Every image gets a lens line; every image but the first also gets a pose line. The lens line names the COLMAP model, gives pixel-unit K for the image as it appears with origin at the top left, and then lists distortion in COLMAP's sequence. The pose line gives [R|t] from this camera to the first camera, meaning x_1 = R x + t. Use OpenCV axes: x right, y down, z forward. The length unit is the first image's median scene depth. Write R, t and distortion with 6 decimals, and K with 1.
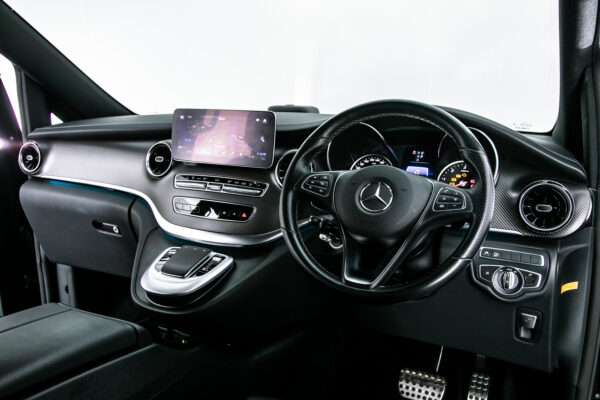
lens RADIAL K [[494.9, 0, 296.3], [0, 494.9, 200.6], [0, 0, 1]] dist [-0.080873, 0.105284]
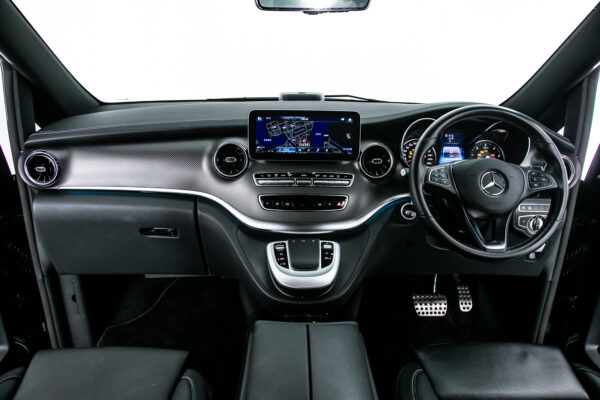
lens RADIAL K [[441.9, 0, 300.0], [0, 441.9, 200.0], [0, 0, 1]] dist [-0.058596, 0.000283]
pose [[0.897407, -0.151681, 0.414311, -0.582774], [0.092670, 0.982900, 0.159119, -0.144782], [-0.431362, -0.104400, 0.896118, 0.117262]]
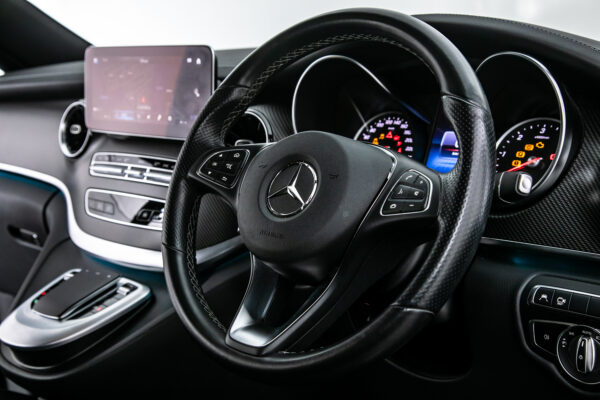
lens RADIAL K [[784.9, 0, 300.0], [0, 784.9, 200.0], [0, 0, 1]] dist [0.106369, 0.014066]
pose [[0.961292, -0.000894, -0.275531, 0.301055], [0.003929, 0.999938, 0.010464, -0.003287], [0.275504, -0.011141, 0.961235, 0.108740]]
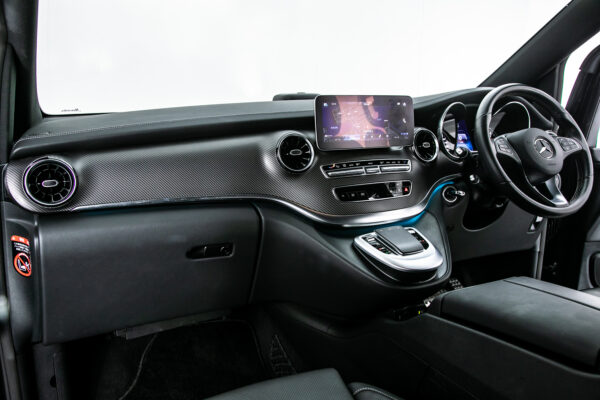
lens RADIAL K [[484.9, 0, 300.0], [0, 484.9, 200.0], [0, 0, 1]] dist [-0.038066, 0.002364]
pose [[0.624808, -0.179302, 0.759911, -1.039619], [0.177213, 0.980440, 0.085629, -0.079505], [-0.760401, 0.081164, 0.644362, 0.461476]]
